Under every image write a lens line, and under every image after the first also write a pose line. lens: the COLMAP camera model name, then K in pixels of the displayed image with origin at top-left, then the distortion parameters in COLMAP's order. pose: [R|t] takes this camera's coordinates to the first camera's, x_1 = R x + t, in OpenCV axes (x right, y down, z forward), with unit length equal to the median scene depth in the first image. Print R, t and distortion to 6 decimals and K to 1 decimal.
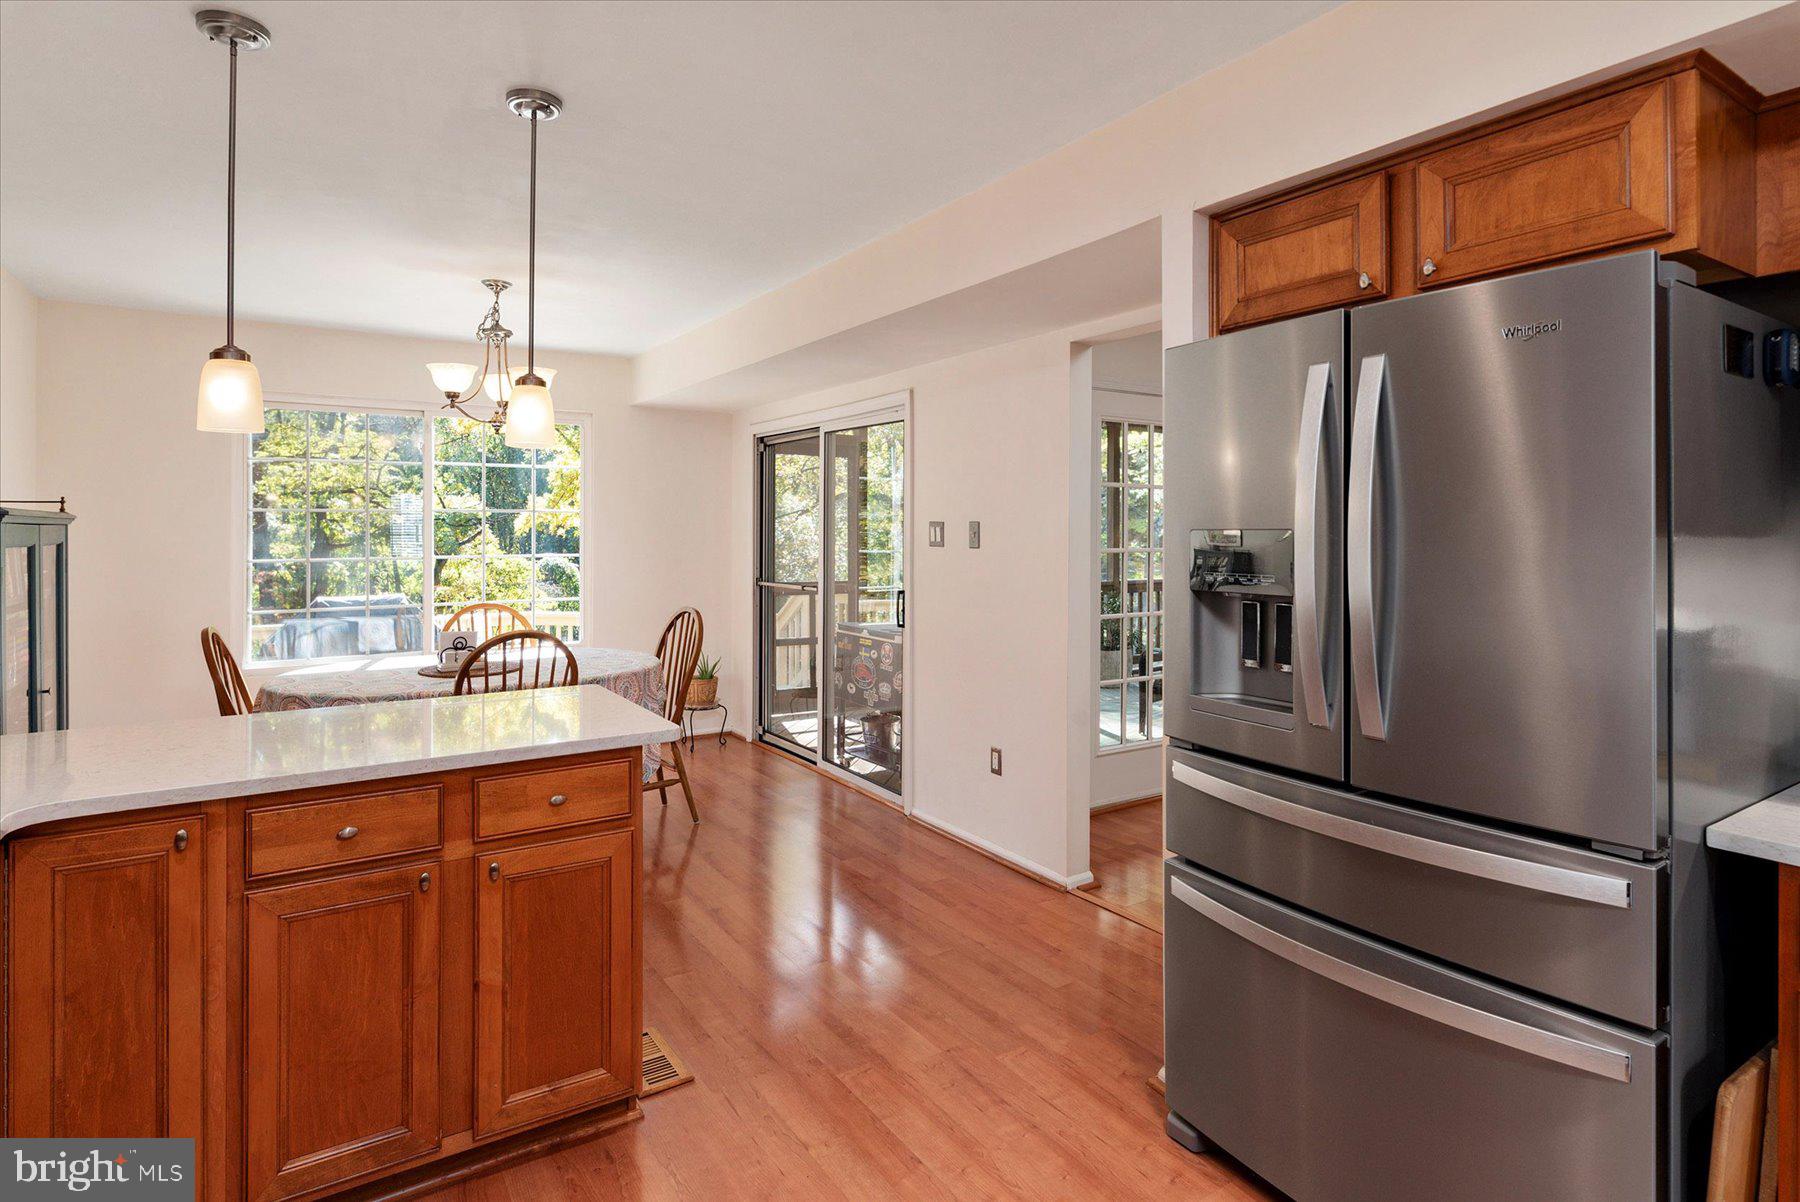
lens RADIAL K [[930.5, 0, 900.7], [0, 930.5, 526.6], [0, 0, 1]] dist [-0.005565, -0.000356]
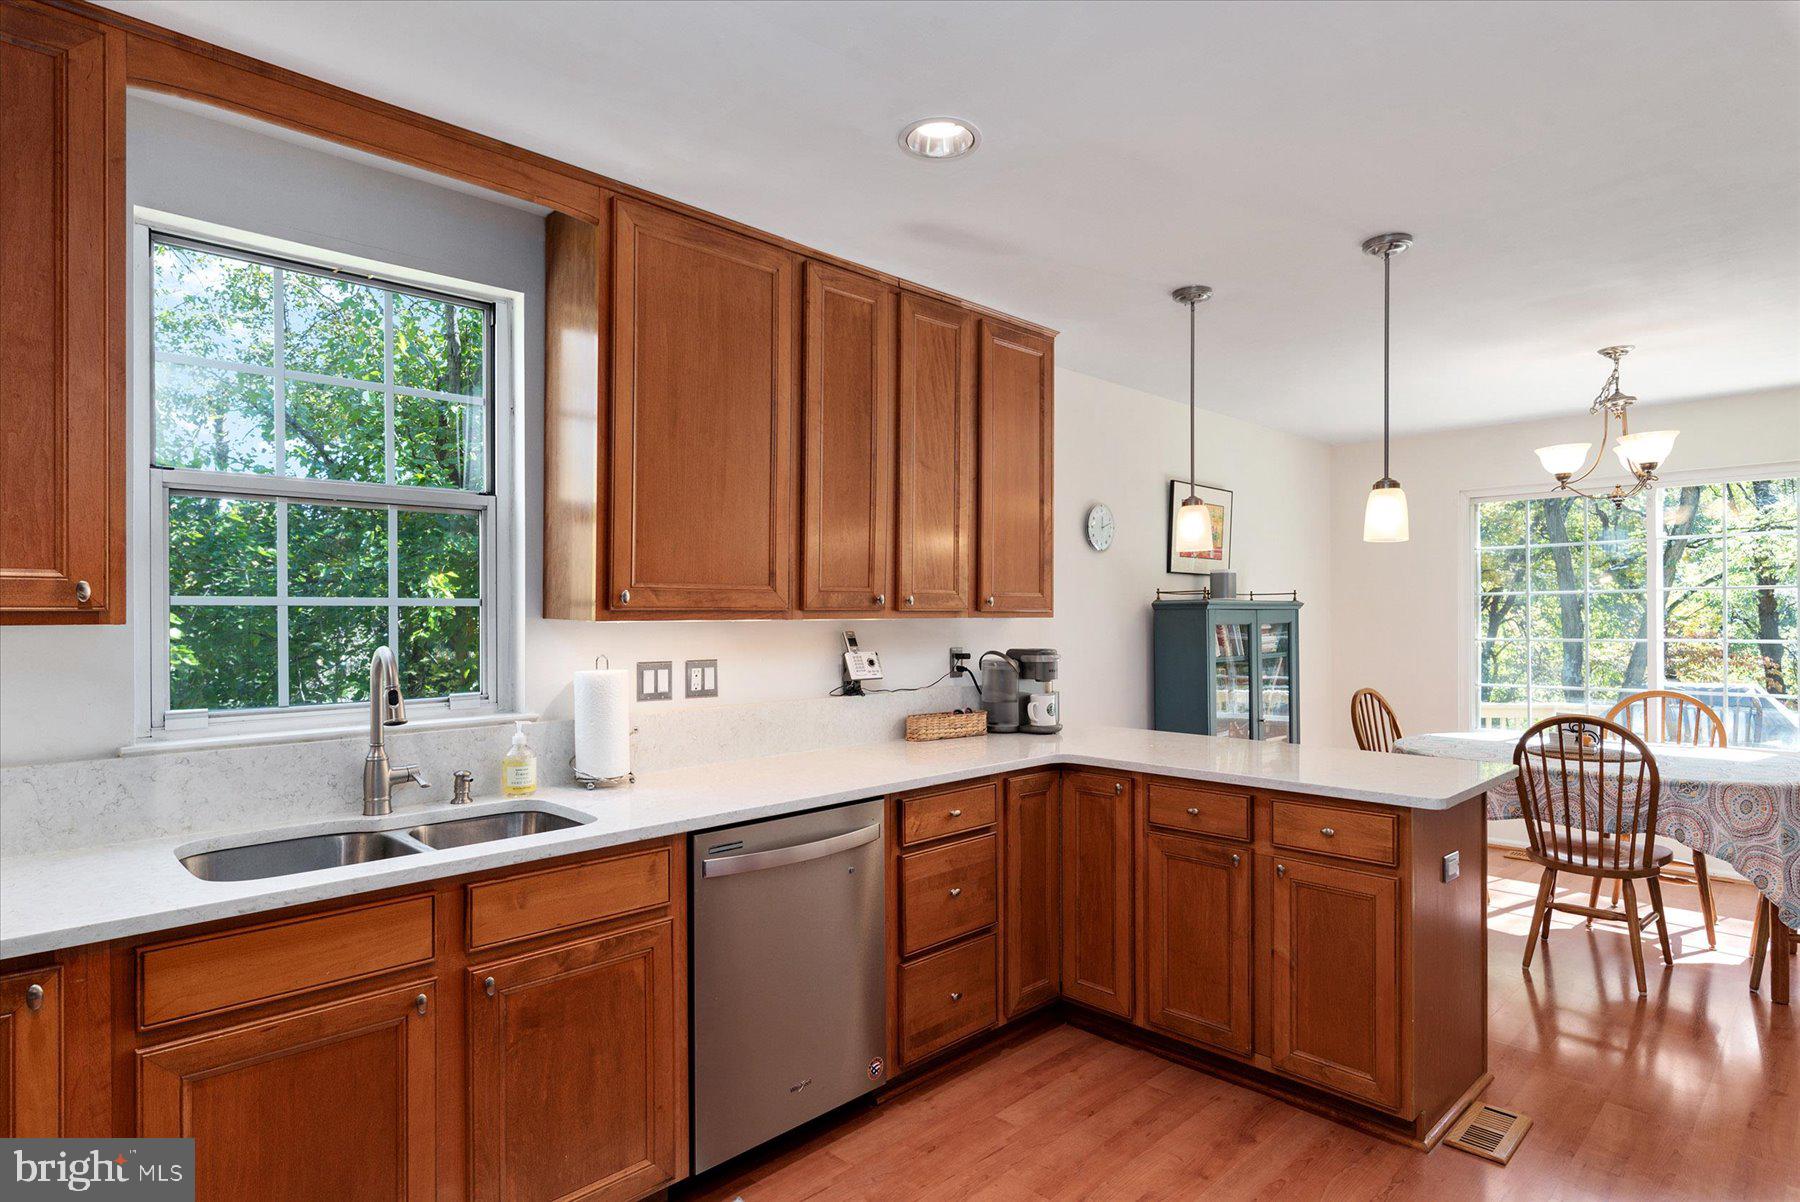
lens RADIAL K [[976.3, 0, 900.6], [0, 976.3, 610.2], [0, 0, 1]] dist [0.002276, 0.000639]
pose [[0.184169, -0.004433, -0.982885, 0.782932], [0.007574, 0.999967, -0.003091, -0.000181], [0.982865, -0.006875, 0.184196, 0.200164]]
